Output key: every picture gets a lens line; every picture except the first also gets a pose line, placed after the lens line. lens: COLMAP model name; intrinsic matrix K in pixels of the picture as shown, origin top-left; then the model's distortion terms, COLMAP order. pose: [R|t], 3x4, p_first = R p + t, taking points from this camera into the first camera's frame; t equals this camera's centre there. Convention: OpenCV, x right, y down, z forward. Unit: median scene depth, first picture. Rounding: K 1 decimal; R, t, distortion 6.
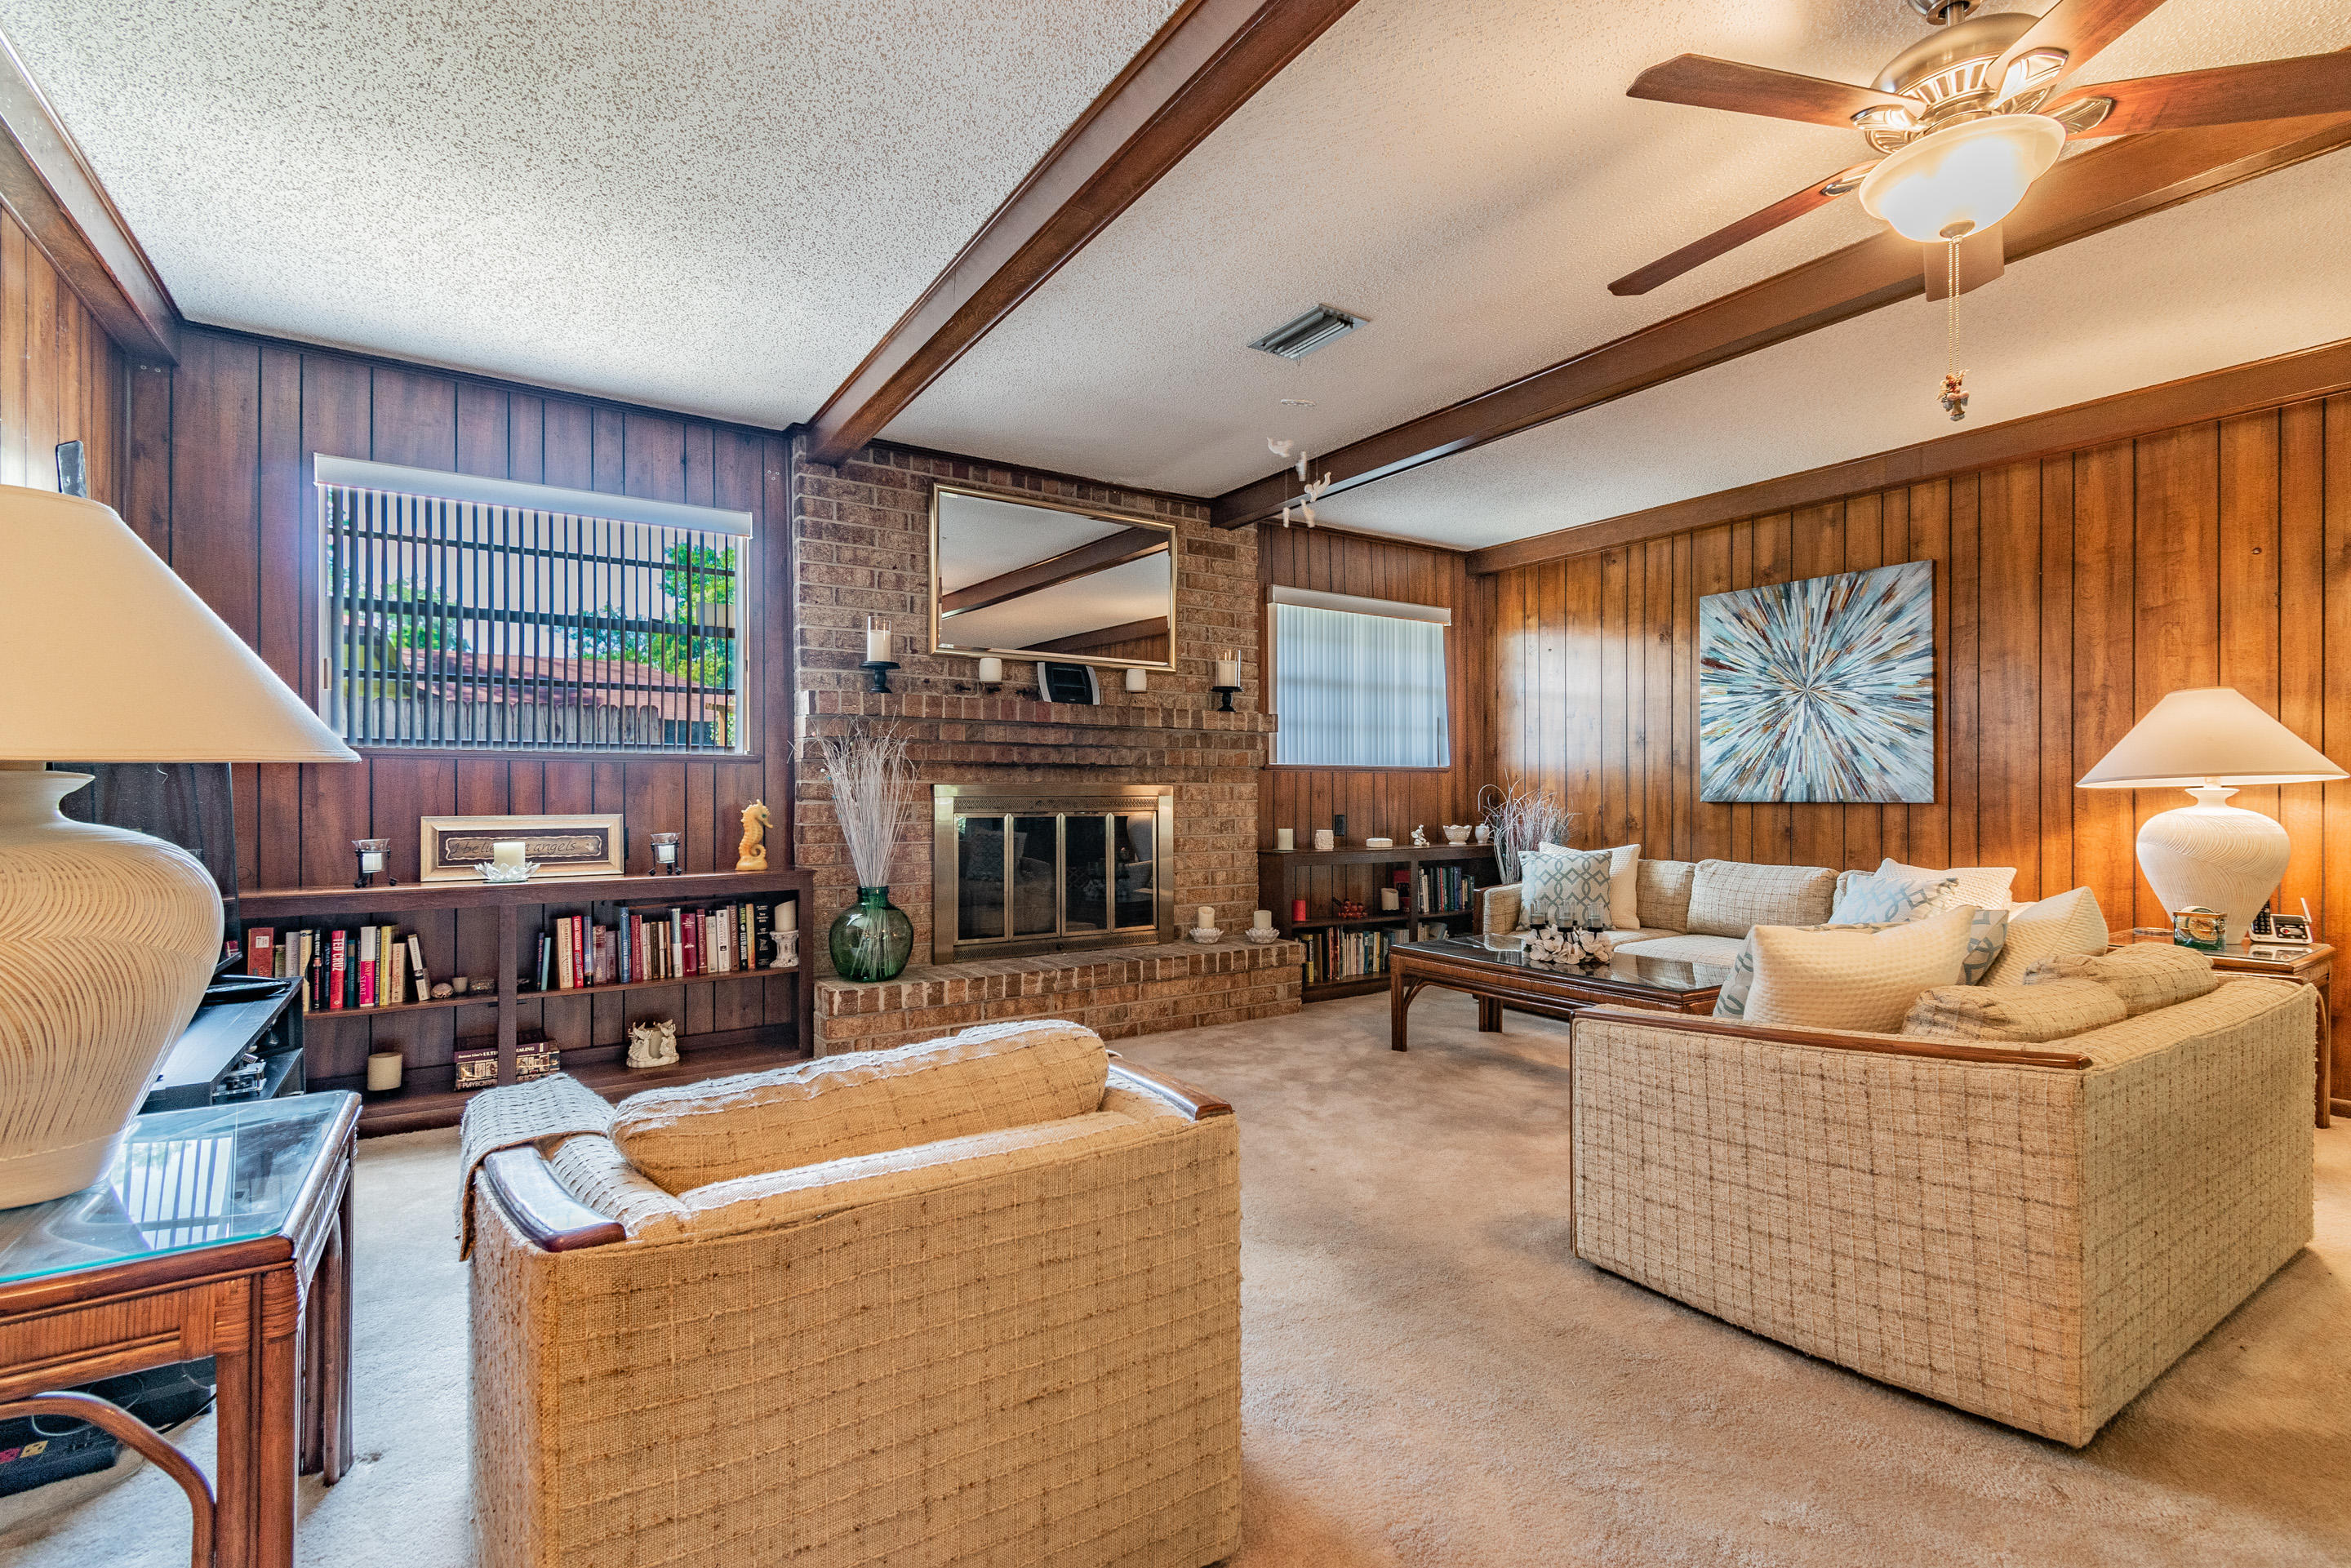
lens RADIAL K [[1065.1, 0, 1178.7], [0, 1065.1, 790.1], [0, 0, 1]] dist [0.008662, -0.004703]
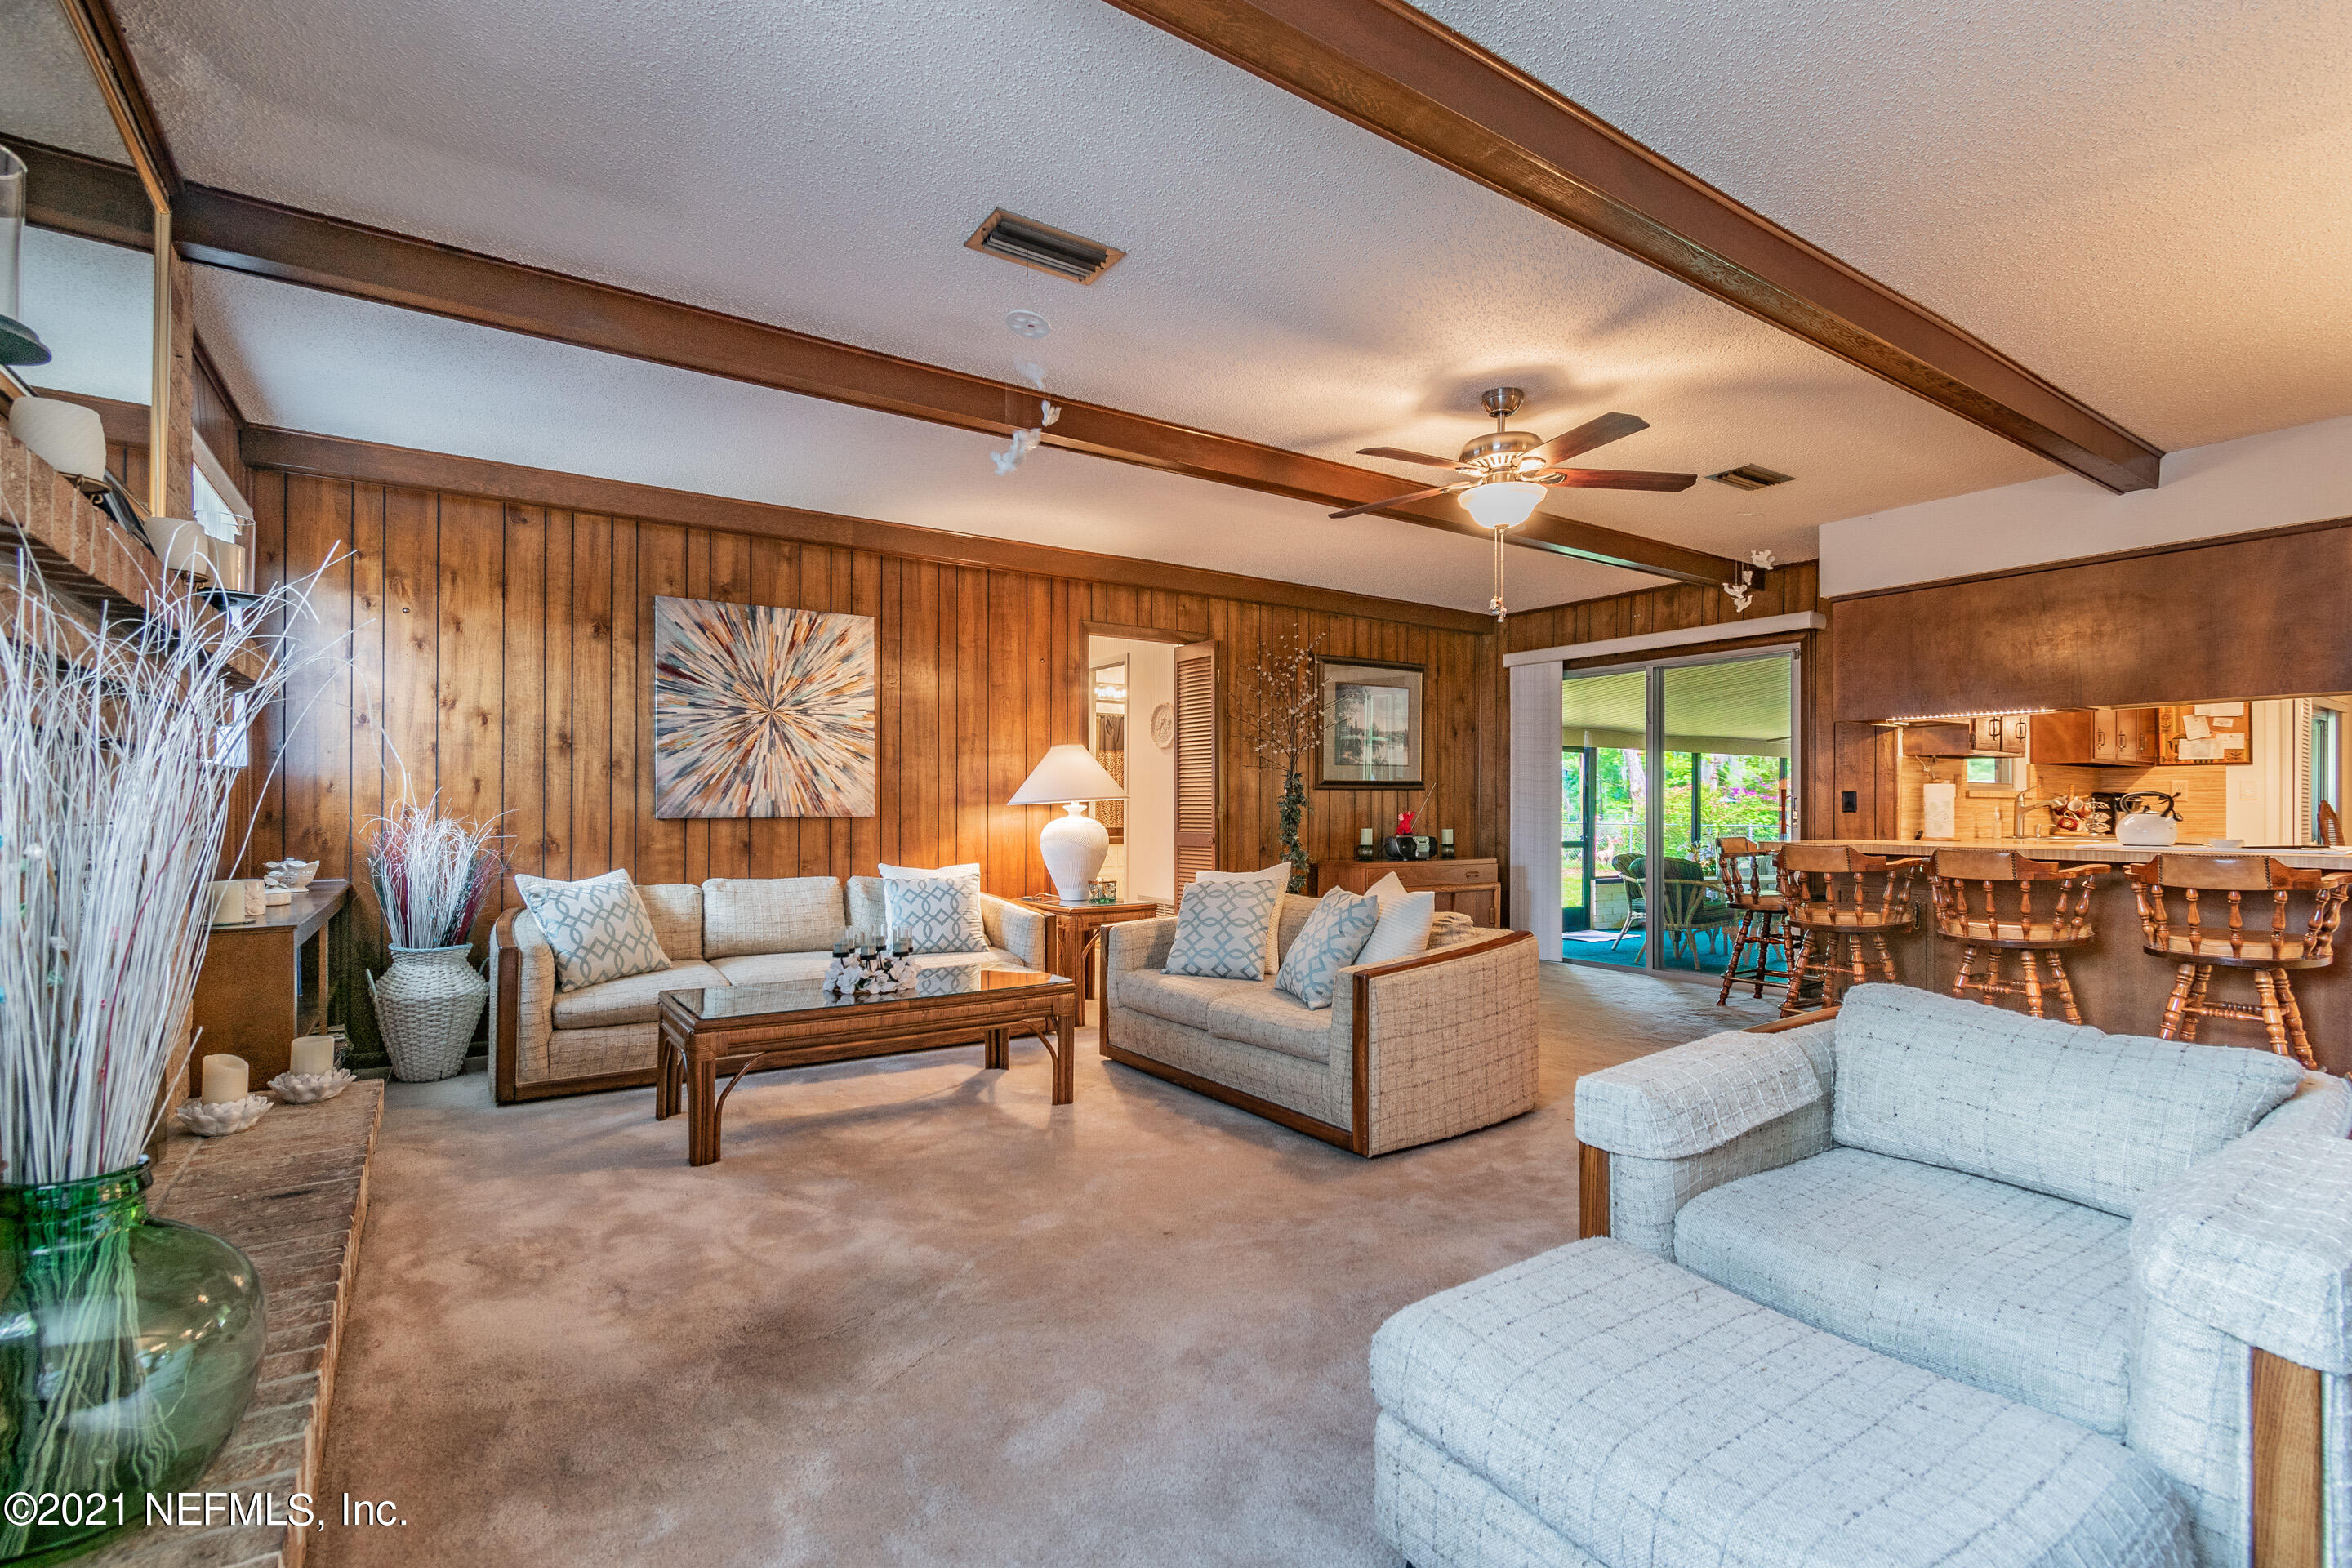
lens RADIAL K [[1065.6, 0, 1179.2], [0, 1065.6, 790.1], [0, 0, 1]] dist [0.008662, -0.004703]
pose [[-0.007678, 0.014062, 0.999872, -0.294665], [-0.002446, 0.999898, -0.014081, -0.001193], [-0.999968, -0.002554, -0.007642, 0.379111]]
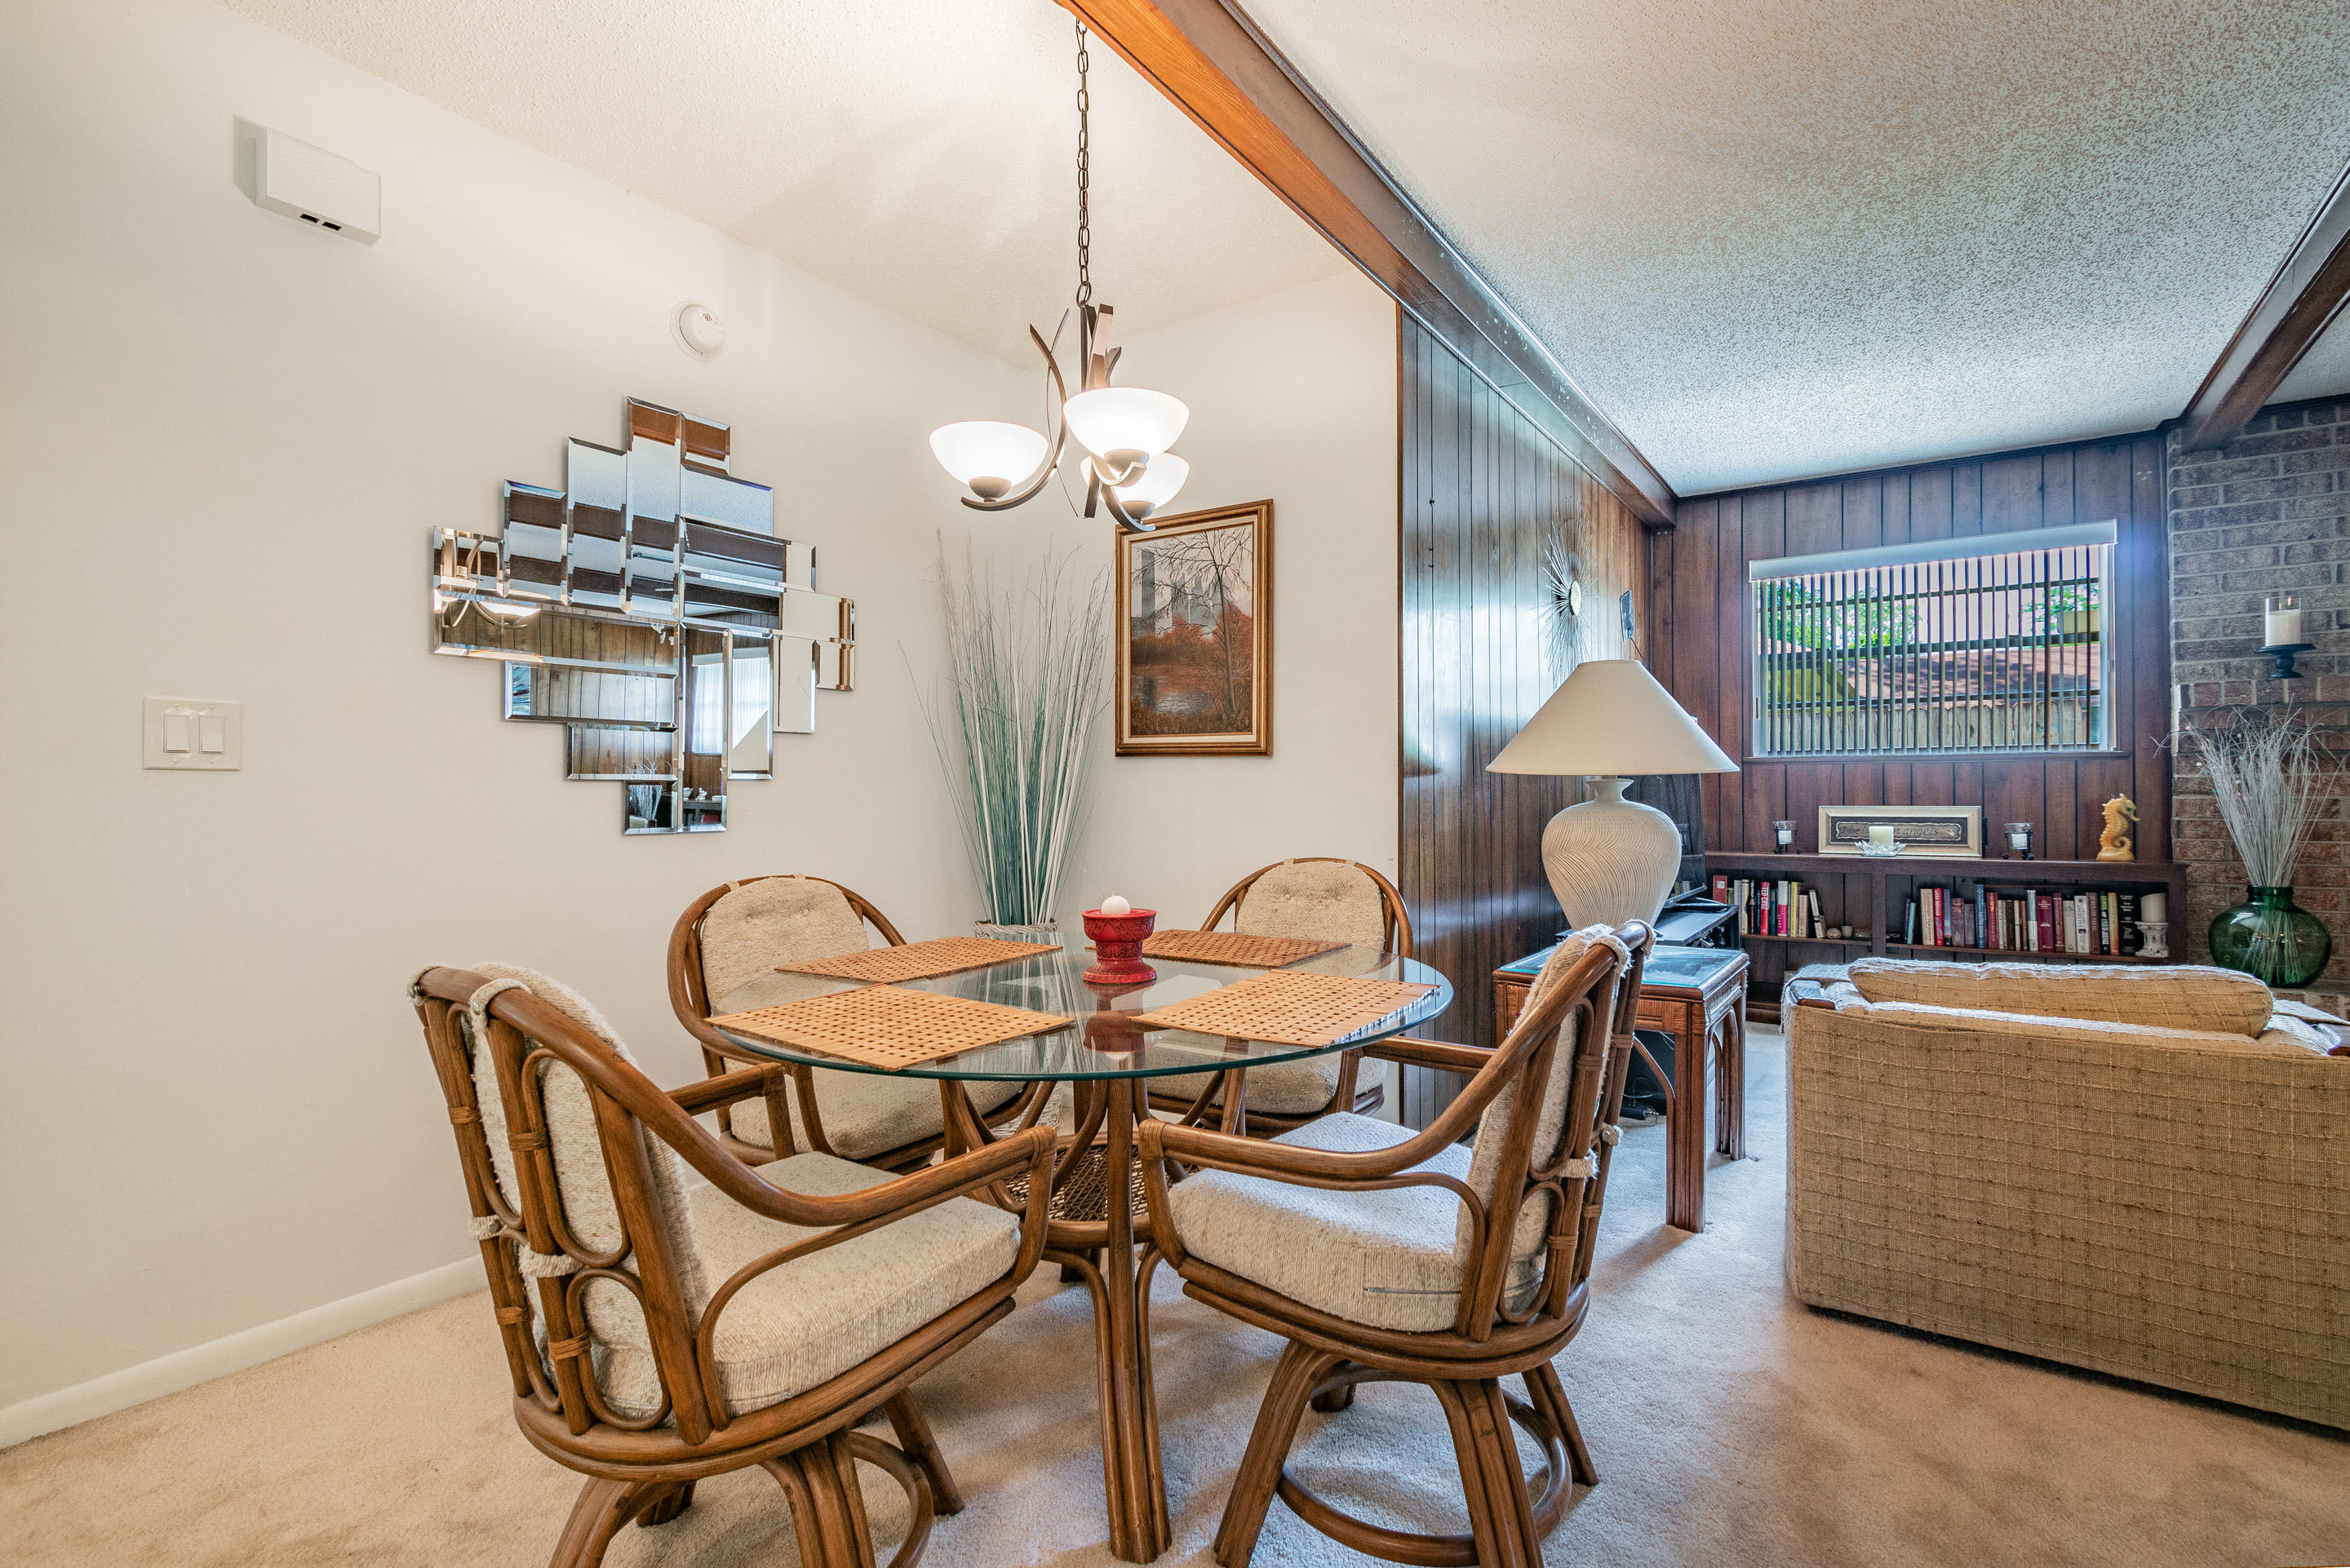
lens RADIAL K [[1064.6, 0, 1178.2], [0, 1064.6, 790.1], [0, 0, 1]] dist [0.008662, -0.004703]
pose [[0.358646, -0.003369, -0.933468, 0.299754], [0.005597, 0.999983, -0.001459, 0.002056], [0.933457, -0.004702, 0.358659, -0.284453]]
